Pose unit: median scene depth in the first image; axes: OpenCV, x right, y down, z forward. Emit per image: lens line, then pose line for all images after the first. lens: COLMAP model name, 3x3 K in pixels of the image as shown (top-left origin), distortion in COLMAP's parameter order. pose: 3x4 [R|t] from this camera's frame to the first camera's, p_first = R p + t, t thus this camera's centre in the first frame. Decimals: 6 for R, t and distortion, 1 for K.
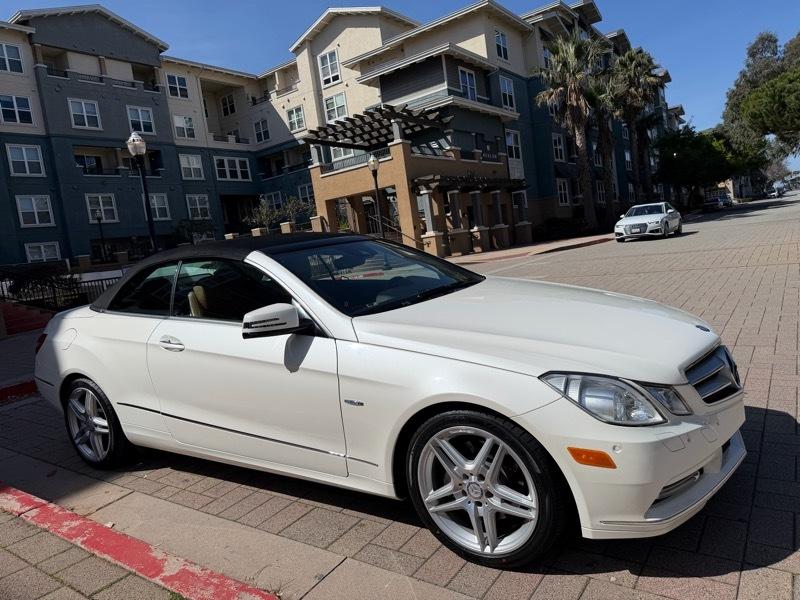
lens RADIAL K [[567.7, 0, 392.9], [0, 567.7, 302.2], [0, 0, 1]] dist [0.039762, -0.057164]
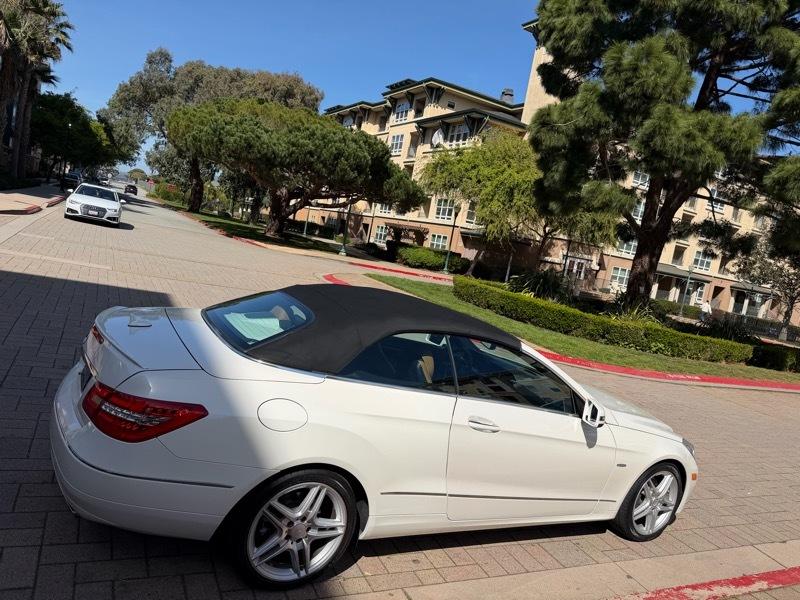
lens RADIAL K [[567.7, 0, 406.8], [0, 567.7, 301.4], [0, 0, 1]] dist [0.039762, -0.057164]
pose [[0.398172, 0.115311, 0.910034, -0.163996], [-0.160362, 0.985541, -0.054714, -0.008088], [-0.903185, -0.124149, 0.410906, 0.085128]]
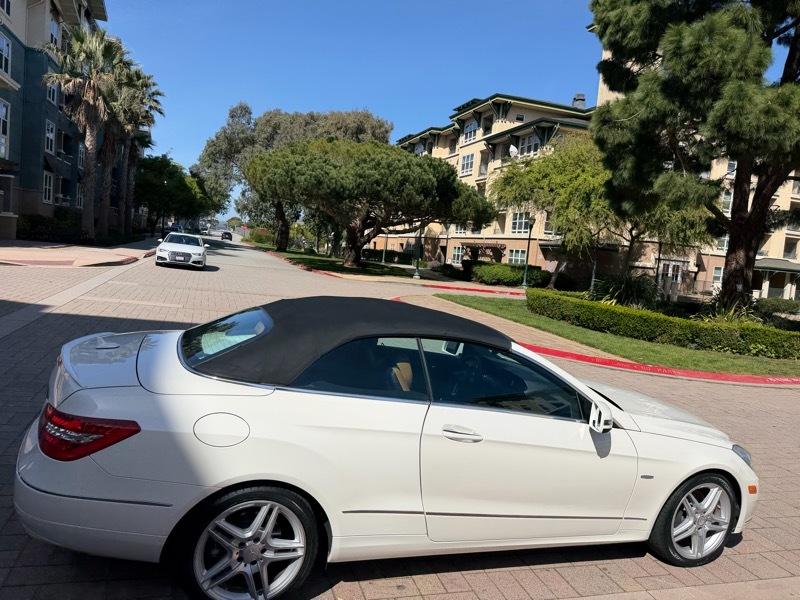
lens RADIAL K [[567.7, 0, 396.0], [0, 567.7, 298.9], [0, 0, 1]] dist [0.039762, -0.057164]
pose [[0.560697, 0.118957, 0.819431, -0.144682], [-0.097061, 0.992246, -0.077631, -0.007591], [-0.822312, -0.036008, 0.567896, 0.065880]]
